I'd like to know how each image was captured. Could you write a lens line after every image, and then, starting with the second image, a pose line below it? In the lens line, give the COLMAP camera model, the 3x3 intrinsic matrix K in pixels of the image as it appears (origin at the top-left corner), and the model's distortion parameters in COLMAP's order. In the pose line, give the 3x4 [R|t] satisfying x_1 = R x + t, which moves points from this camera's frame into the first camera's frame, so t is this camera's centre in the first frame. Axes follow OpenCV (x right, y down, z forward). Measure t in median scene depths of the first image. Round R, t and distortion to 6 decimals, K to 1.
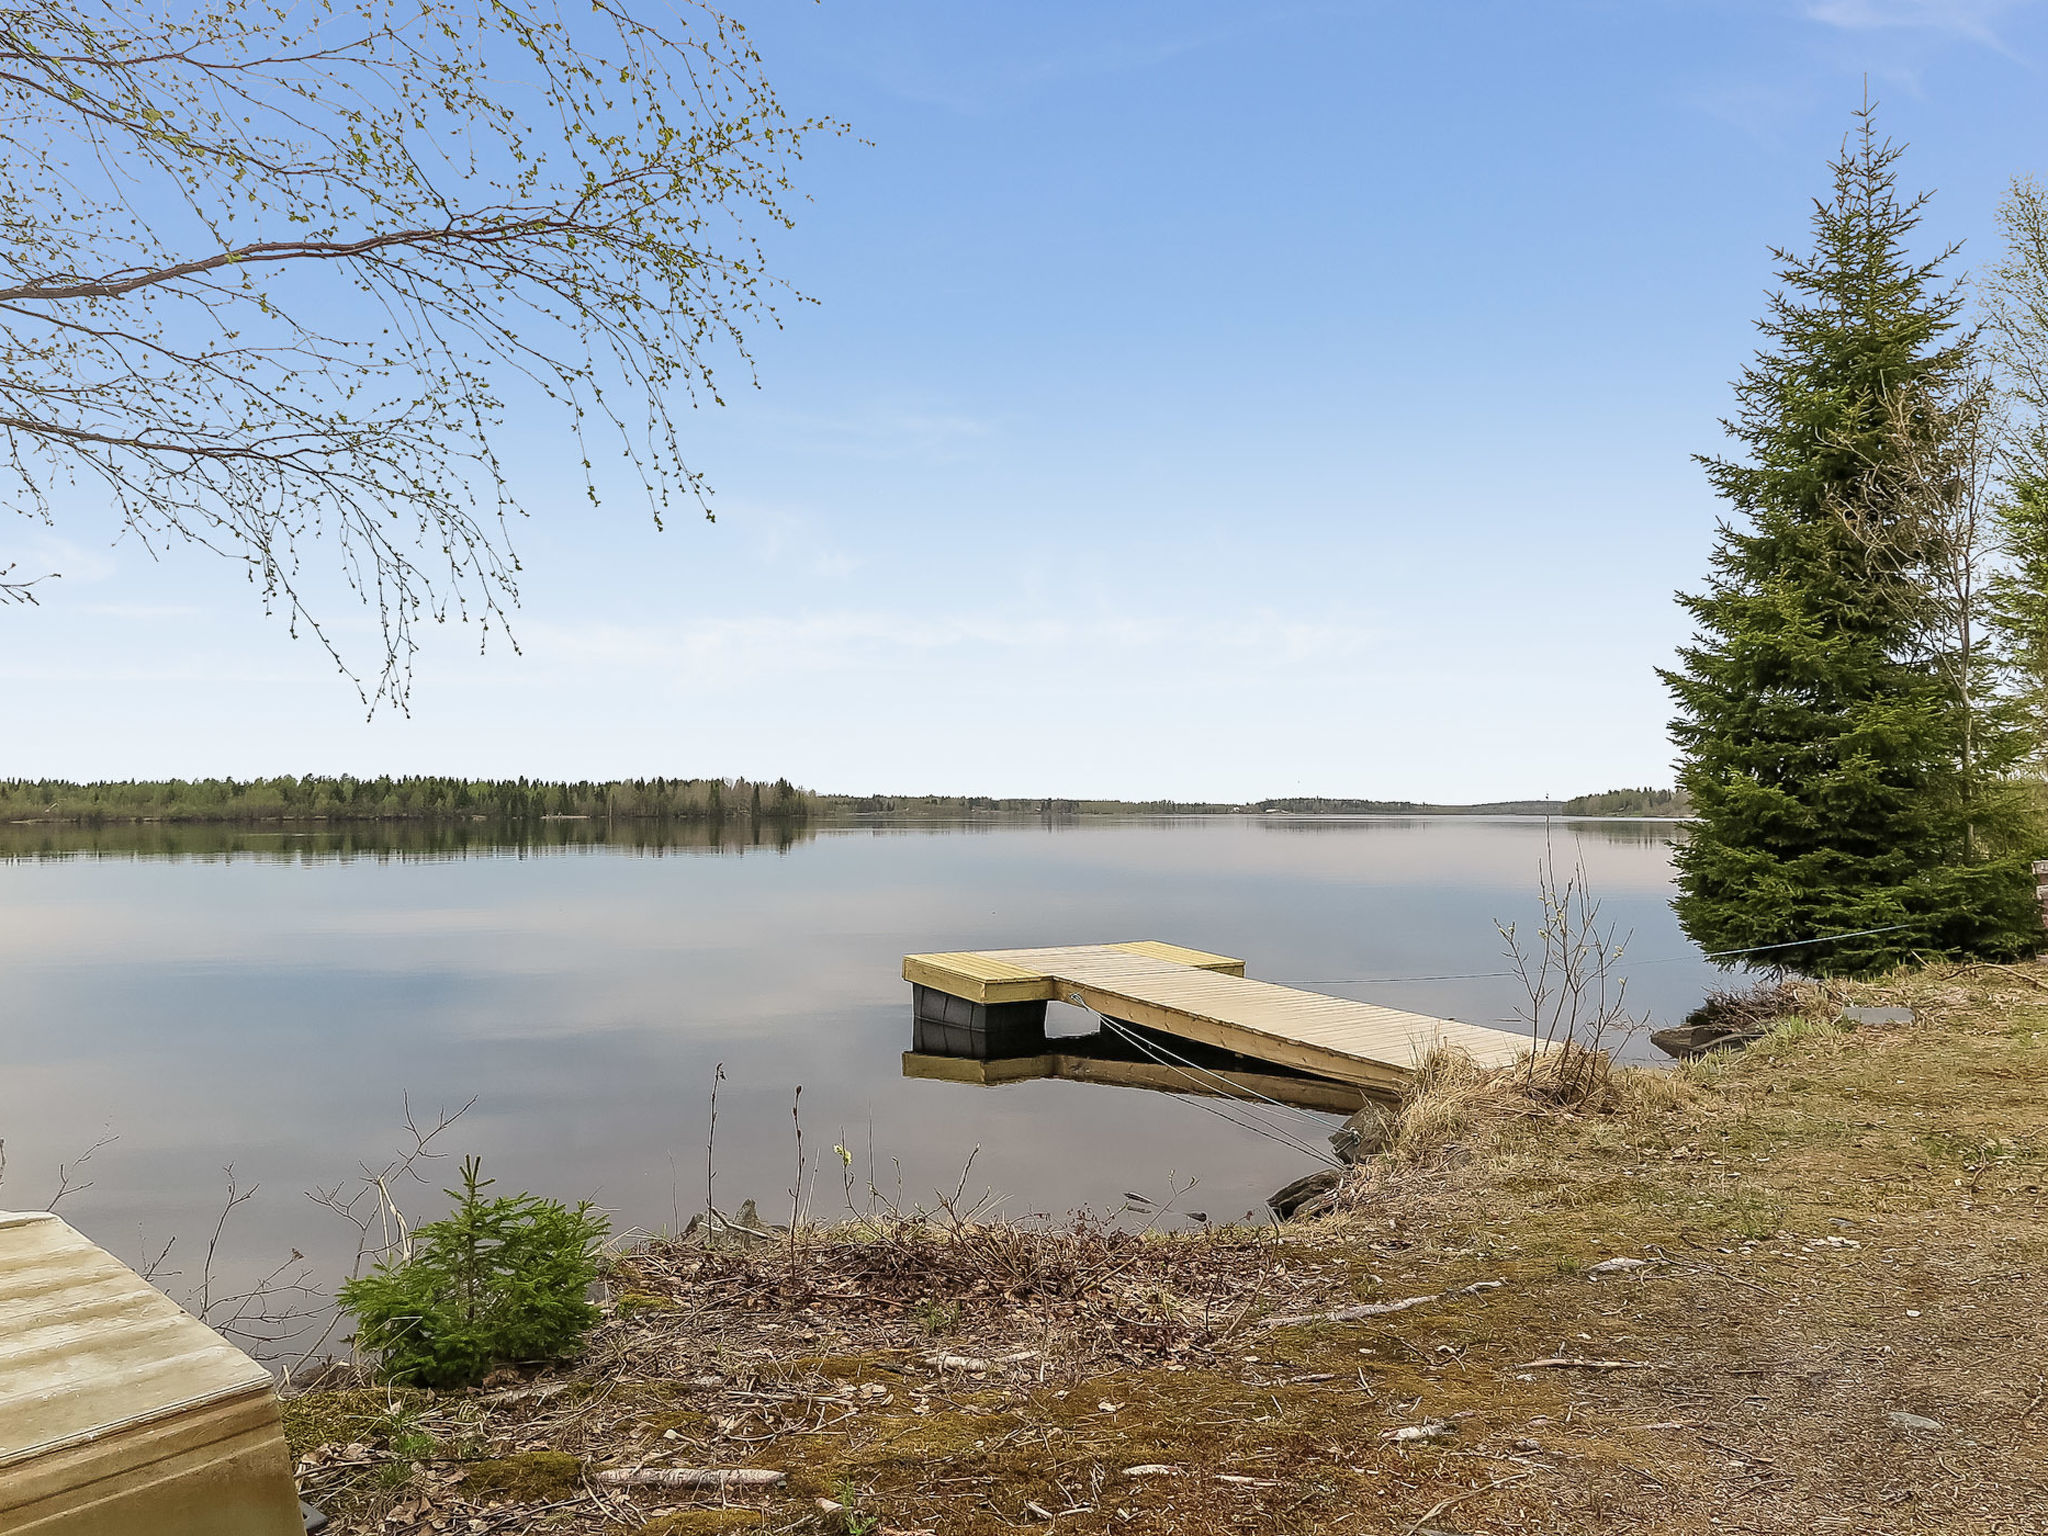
lens RADIAL K [[1530.4, 0, 1024.0], [0, 1530.4, 768.0], [0, 0, 1]] dist [-0.030236, 0.011930]
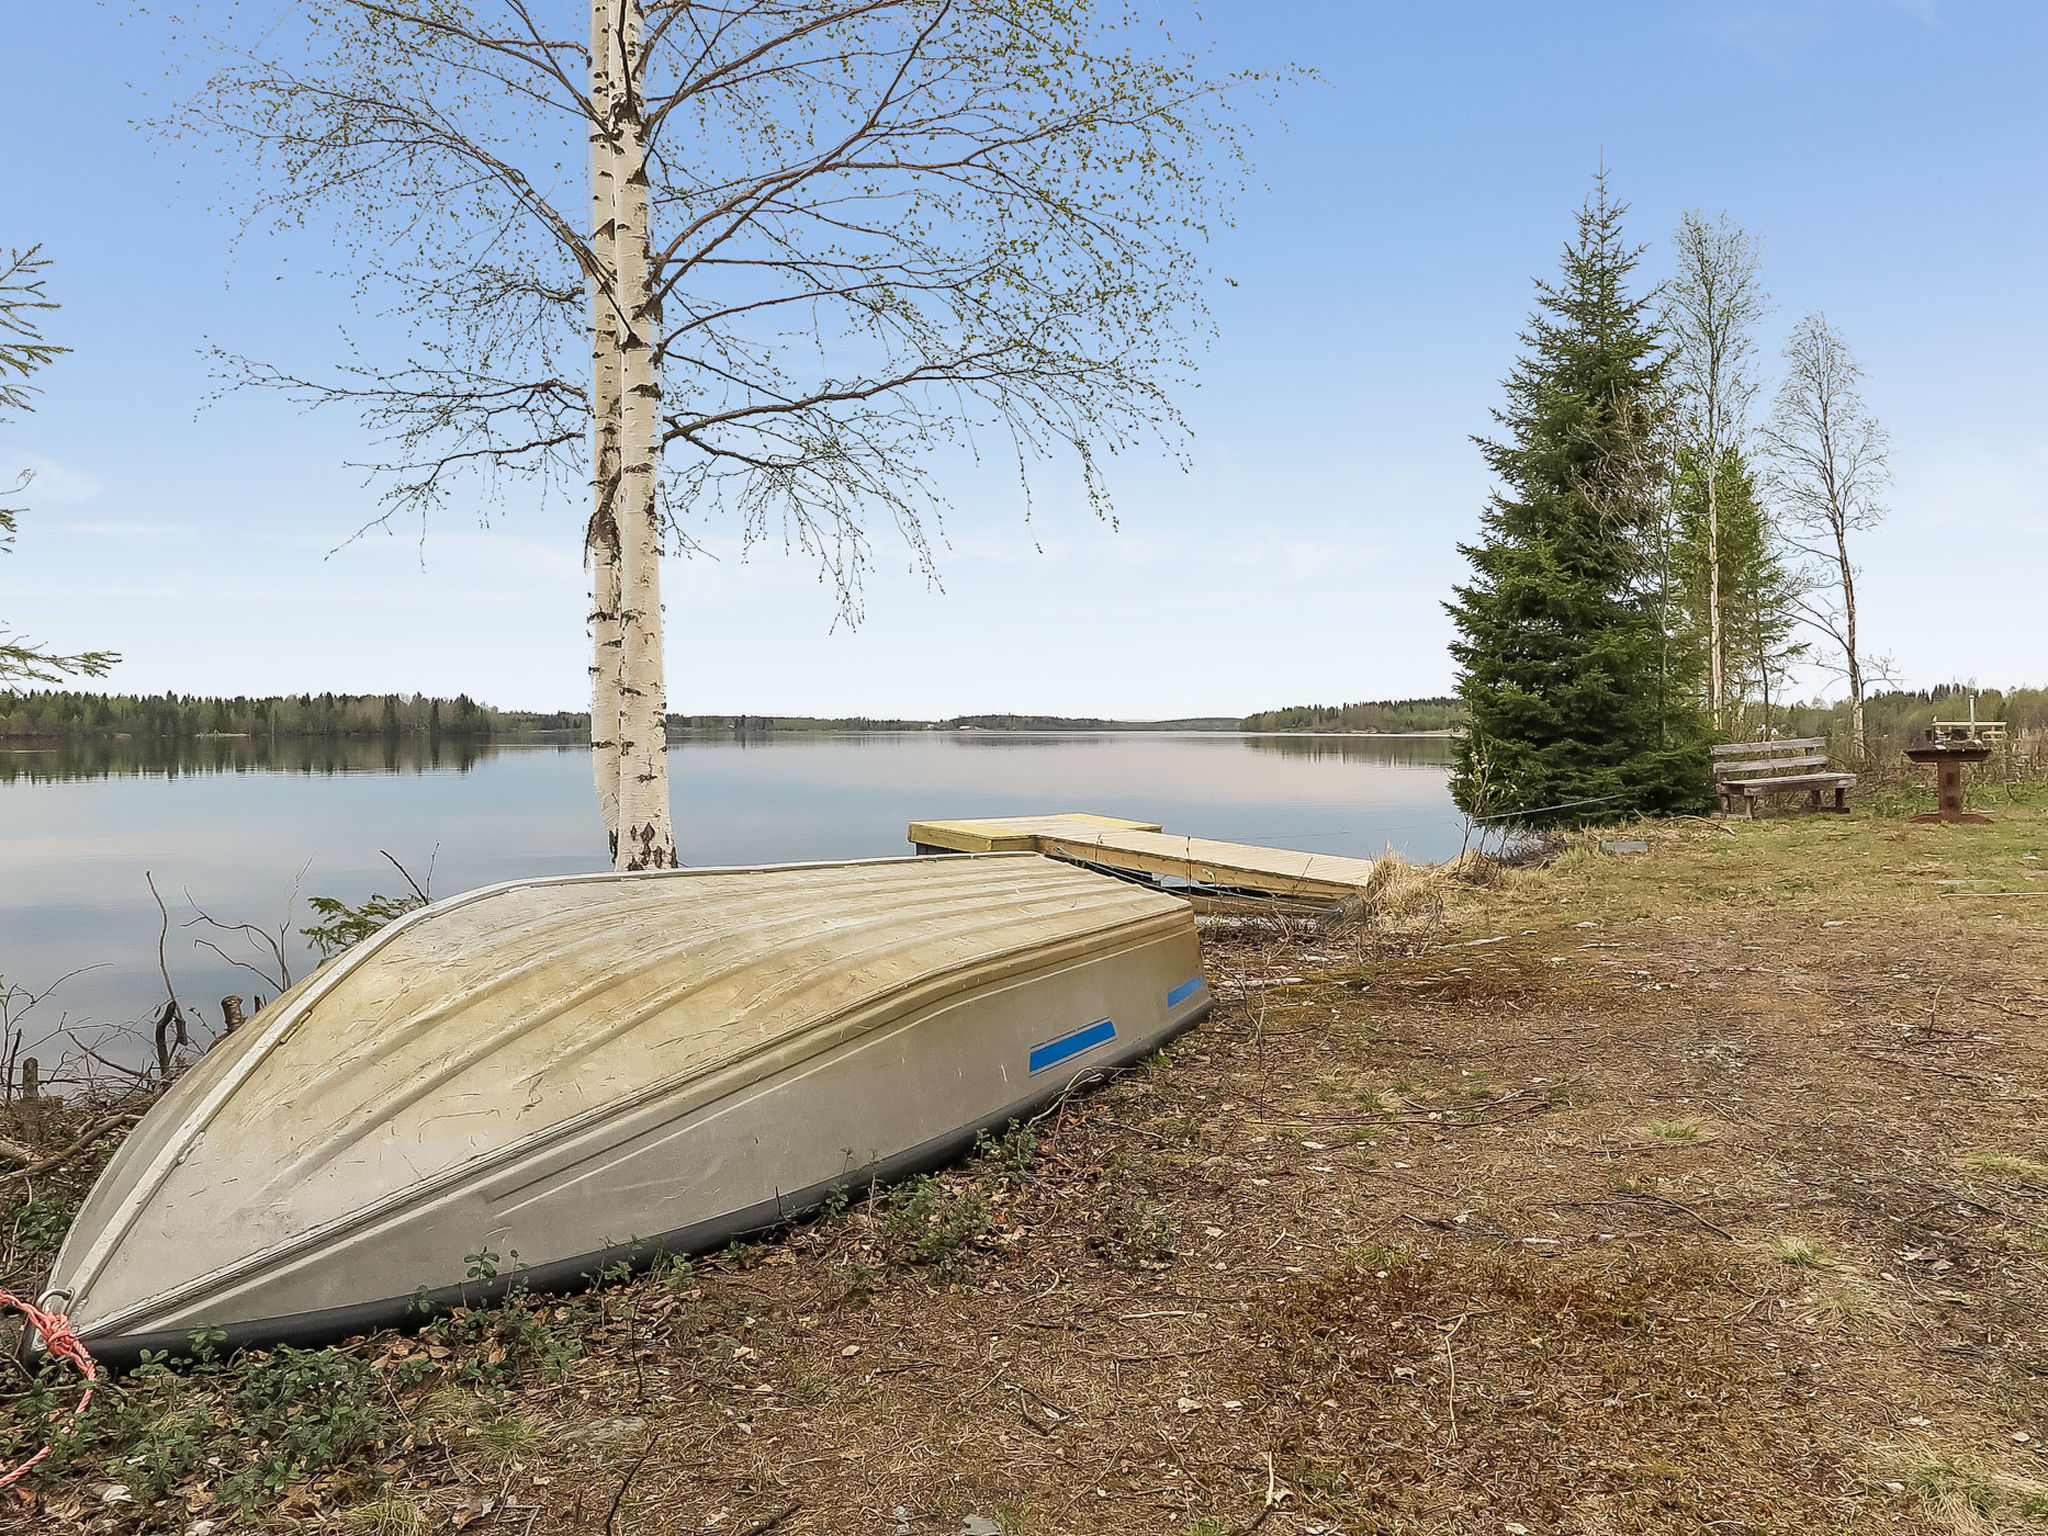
lens RADIAL K [[1530.4, 0, 1024.0], [0, 1530.4, 768.0], [0, 0, 1]] dist [-0.030236, 0.011930]
pose [[0.979889, -0.005629, 0.199463, -0.195971], [-0.005162, 0.998552, 0.053538, 0.007663], [-0.199476, -0.053491, 0.978442, -0.208886]]
